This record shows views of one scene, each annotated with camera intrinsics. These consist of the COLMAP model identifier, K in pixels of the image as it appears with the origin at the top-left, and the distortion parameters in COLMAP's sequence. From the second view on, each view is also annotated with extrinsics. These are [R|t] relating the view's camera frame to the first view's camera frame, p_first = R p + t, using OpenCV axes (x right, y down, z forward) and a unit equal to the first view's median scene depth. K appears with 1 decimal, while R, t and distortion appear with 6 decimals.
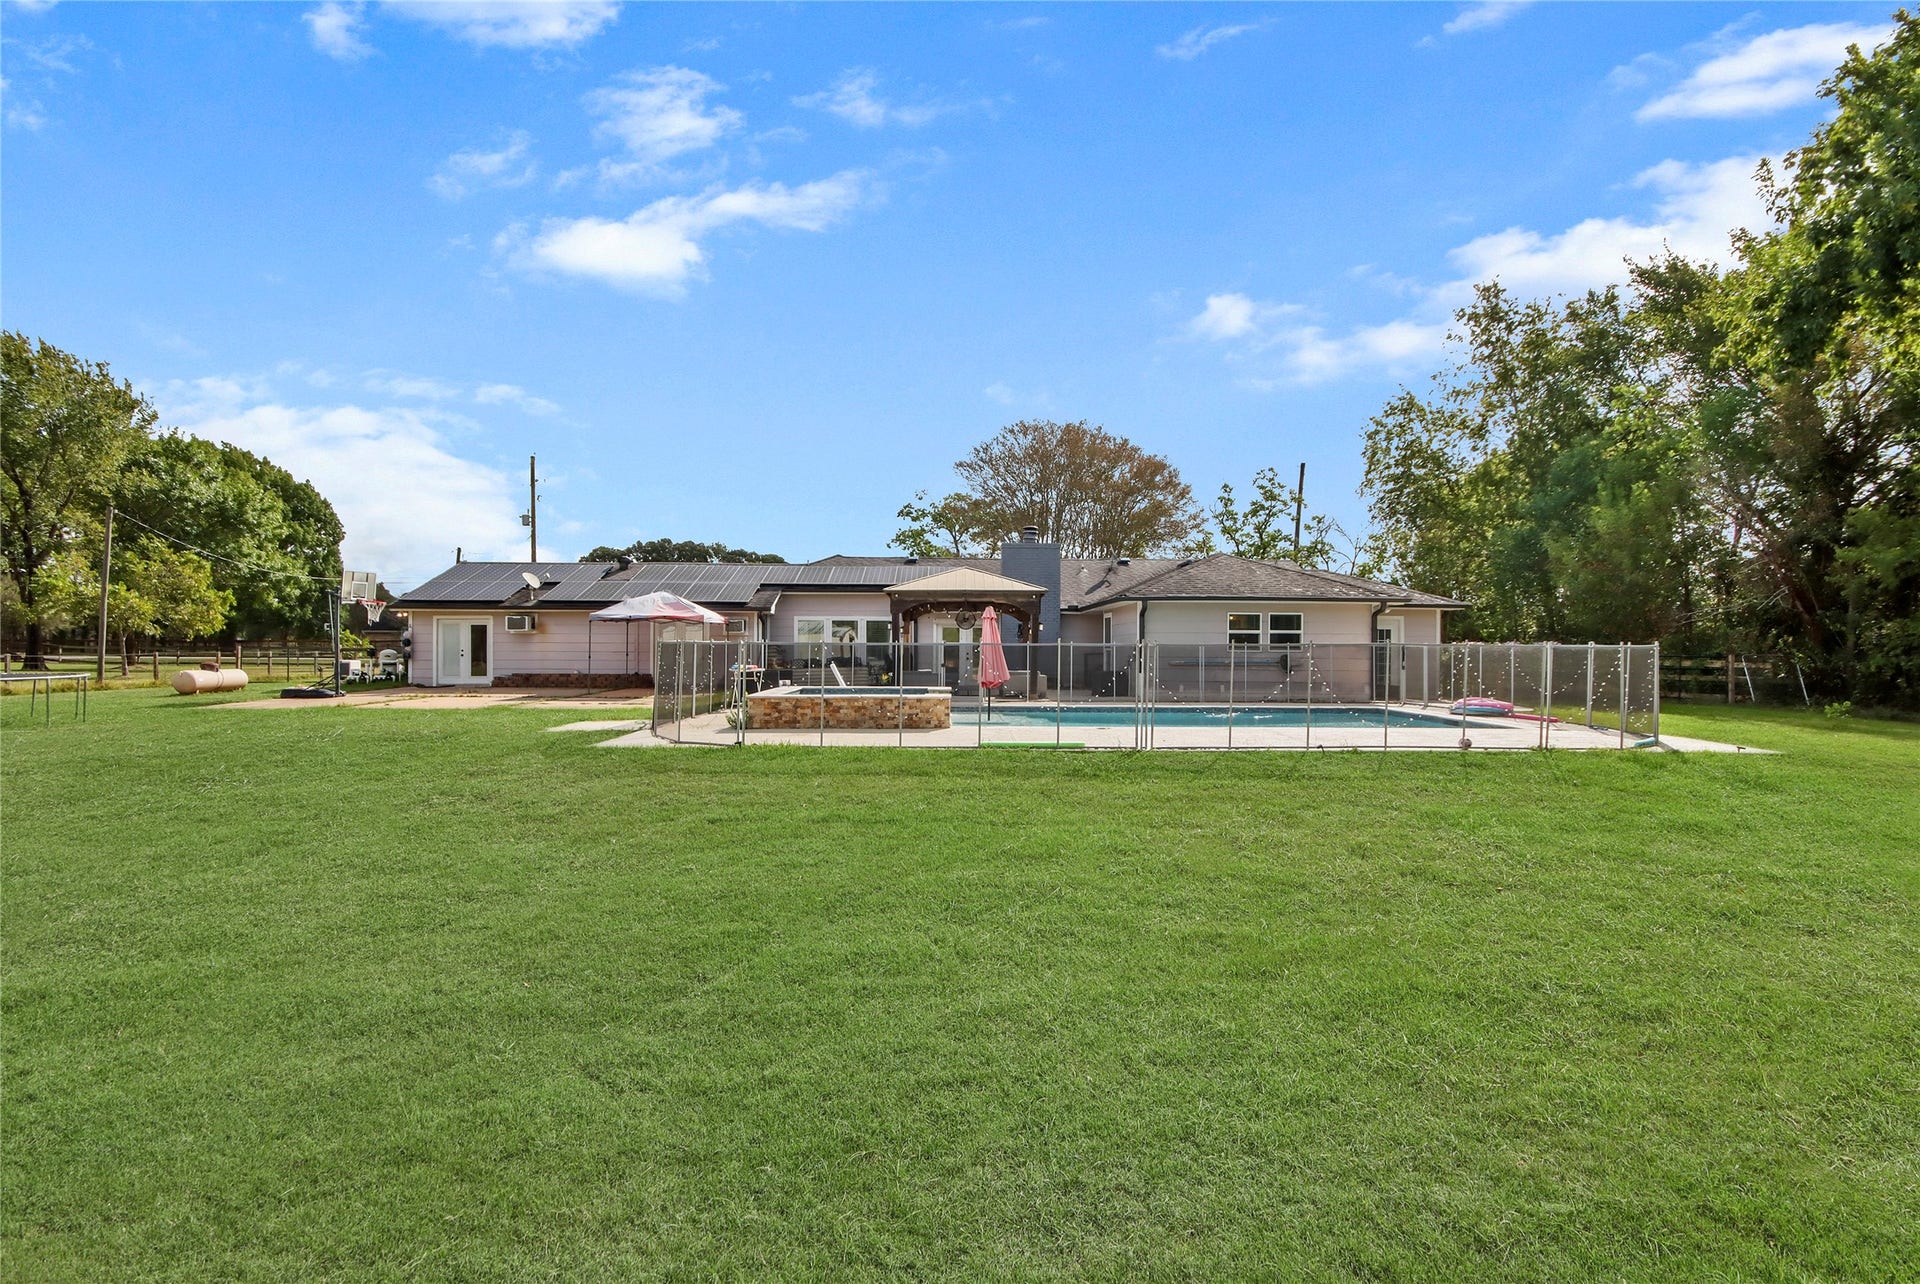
lens RADIAL K [[976.4, 0, 960.0], [0, 976.4, 642.0], [0, 0, 1]] dist [0.001472, 0.000392]
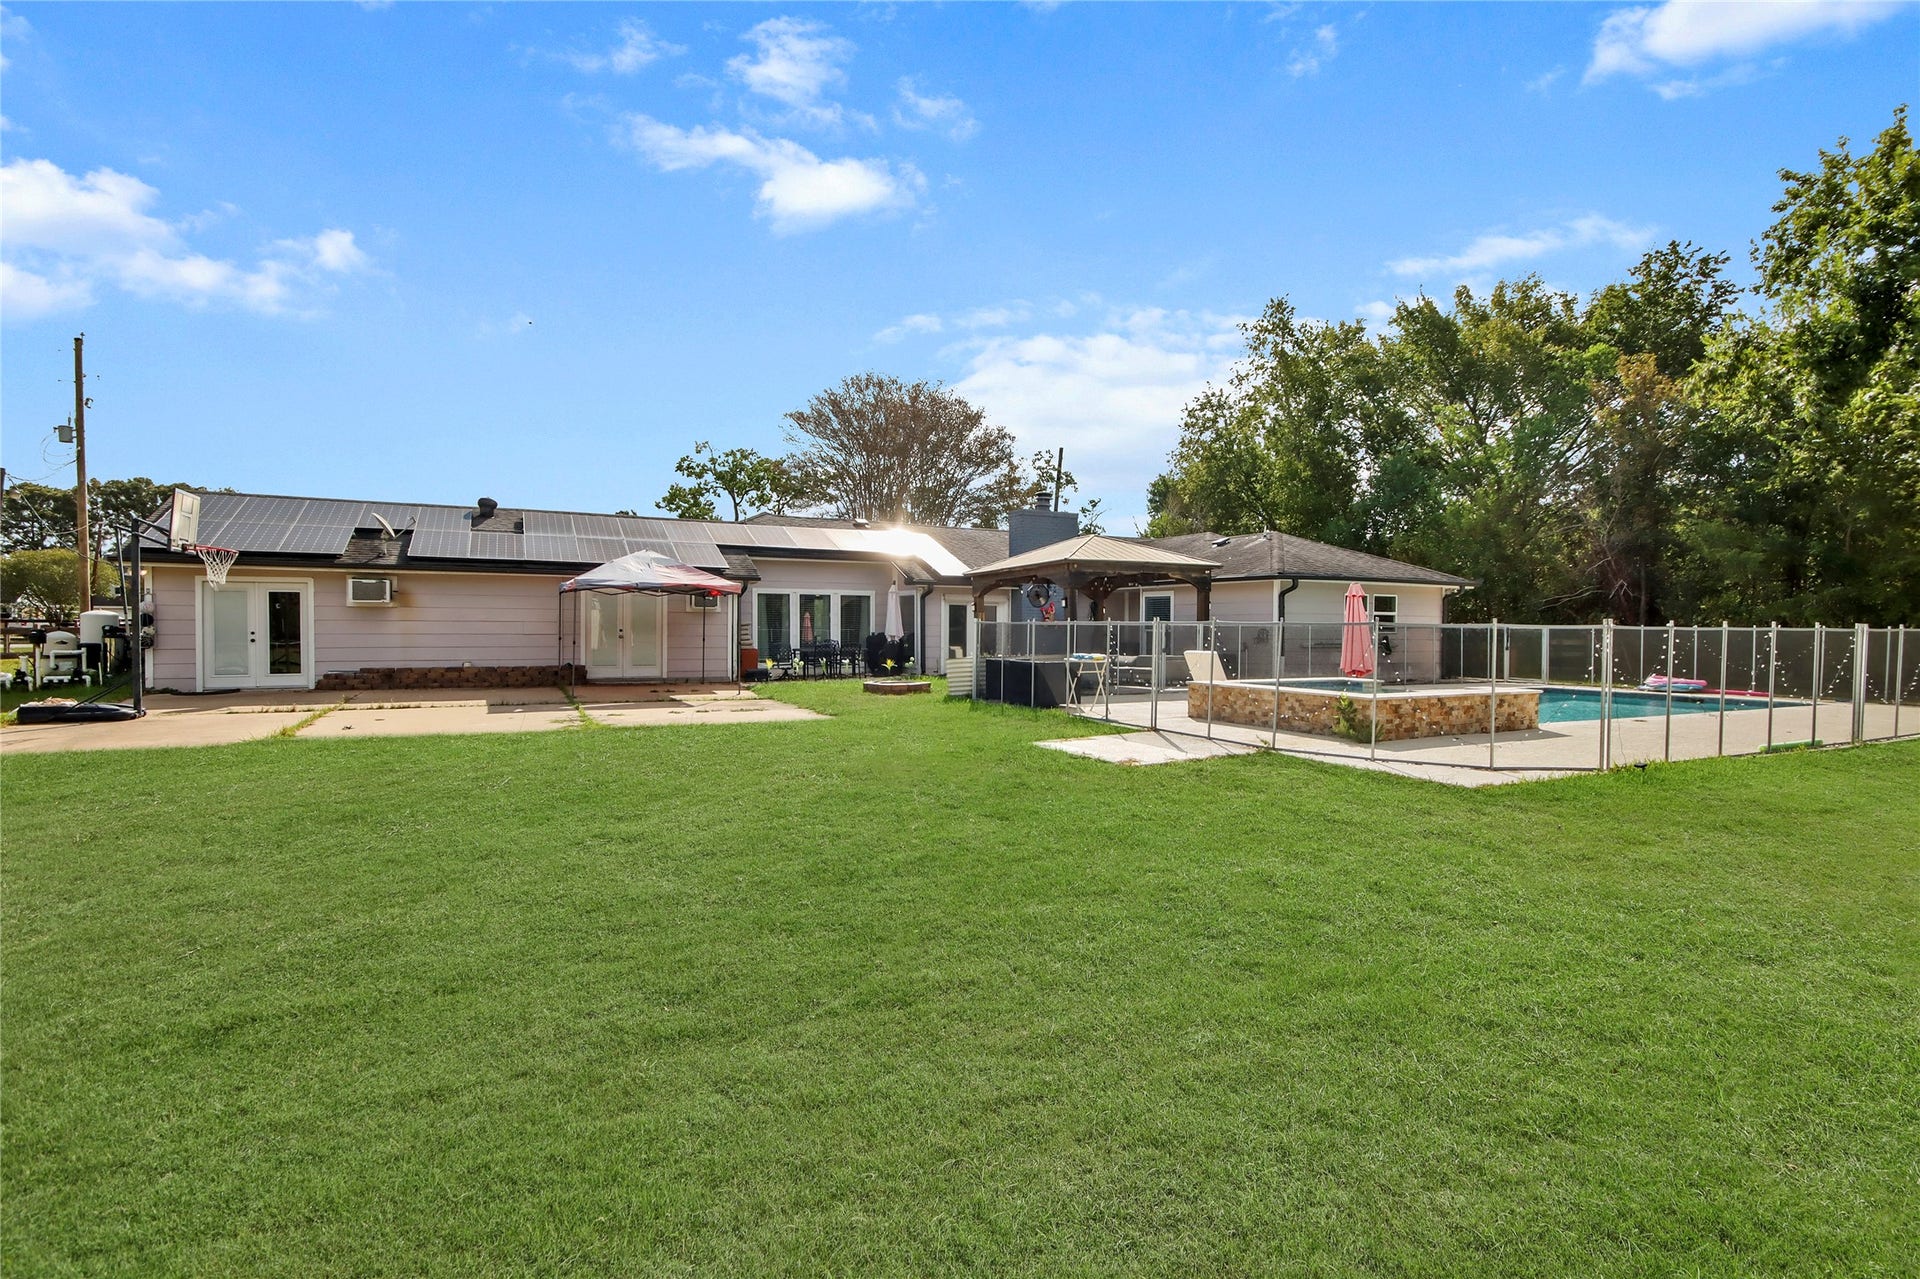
lens RADIAL K [[976.4, 0, 960.0], [0, 976.4, 639.5], [0, 0, 1]] dist [0.001472, 0.000392]
pose [[0.884668, -0.005283, 0.466191, -0.402256], [-0.003590, 0.999829, 0.018143, -0.000019], [-0.466207, -0.017724, 0.884498, 0.244517]]
